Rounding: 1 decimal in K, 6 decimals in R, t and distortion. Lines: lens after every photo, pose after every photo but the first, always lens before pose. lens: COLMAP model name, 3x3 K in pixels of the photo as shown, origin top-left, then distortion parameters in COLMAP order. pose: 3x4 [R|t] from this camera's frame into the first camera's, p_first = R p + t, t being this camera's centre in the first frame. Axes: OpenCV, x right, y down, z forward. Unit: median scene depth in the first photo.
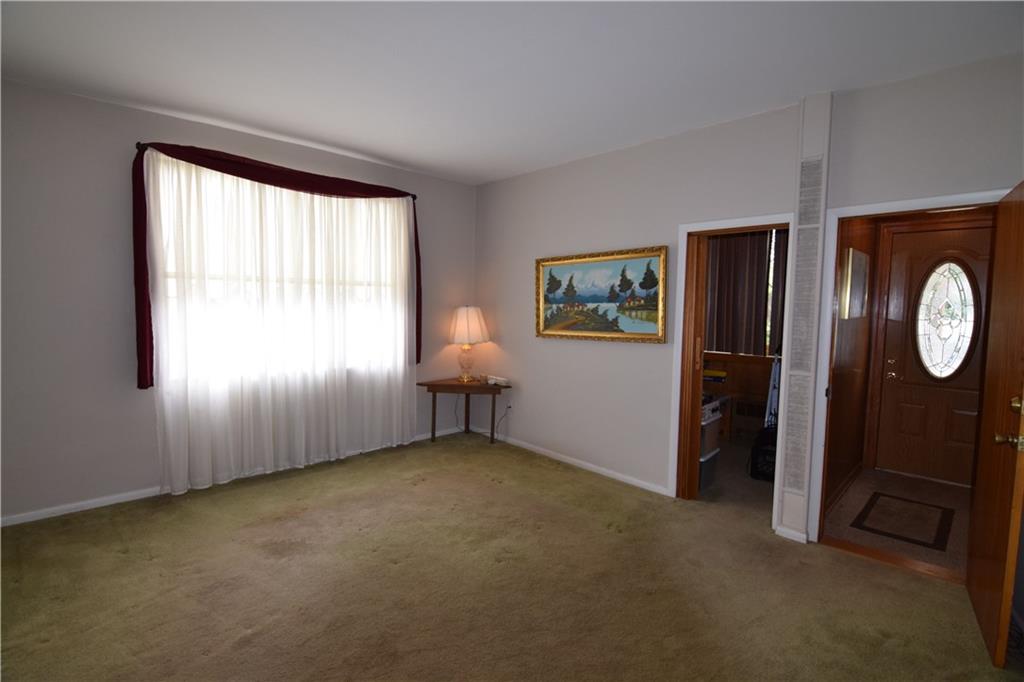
lens RADIAL K [[487.0, 0, 510.5], [0, 487.0, 341.0], [0, 0, 1]] dist [-0.017290, 0.000425]
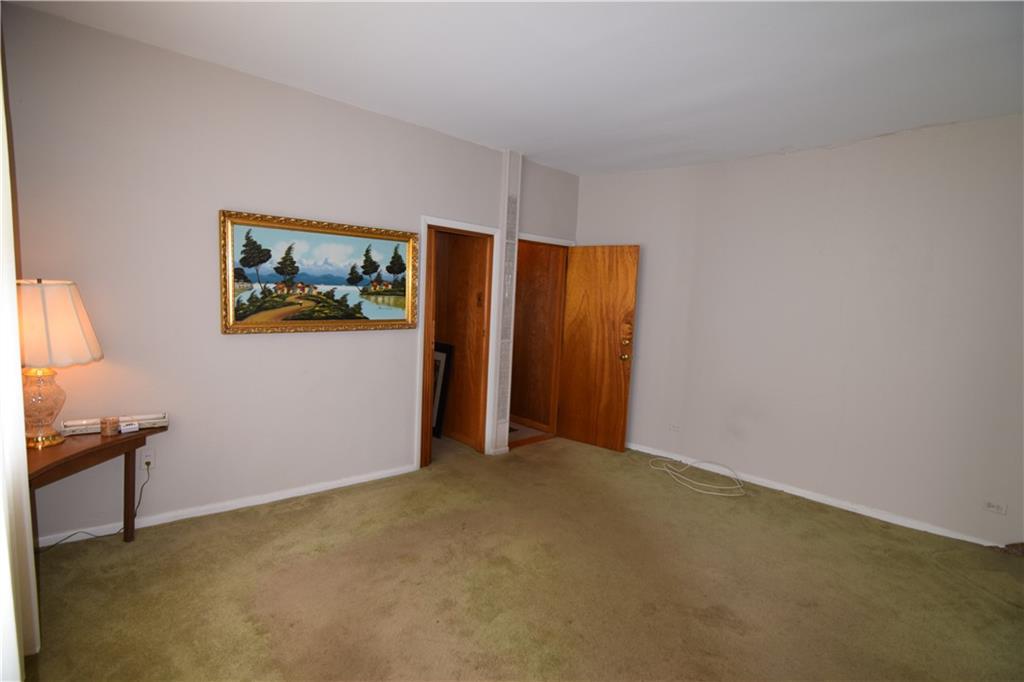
lens RADIAL K [[487.0, 0, 510.6], [0, 487.0, 346.9], [0, 0, 1]] dist [-0.017290, 0.000425]
pose [[0.023135, -0.116986, 0.992864, -0.656513], [0.021288, 0.992962, 0.116502, -0.066341], [-0.999506, 0.018441, 0.025463, 0.706639]]
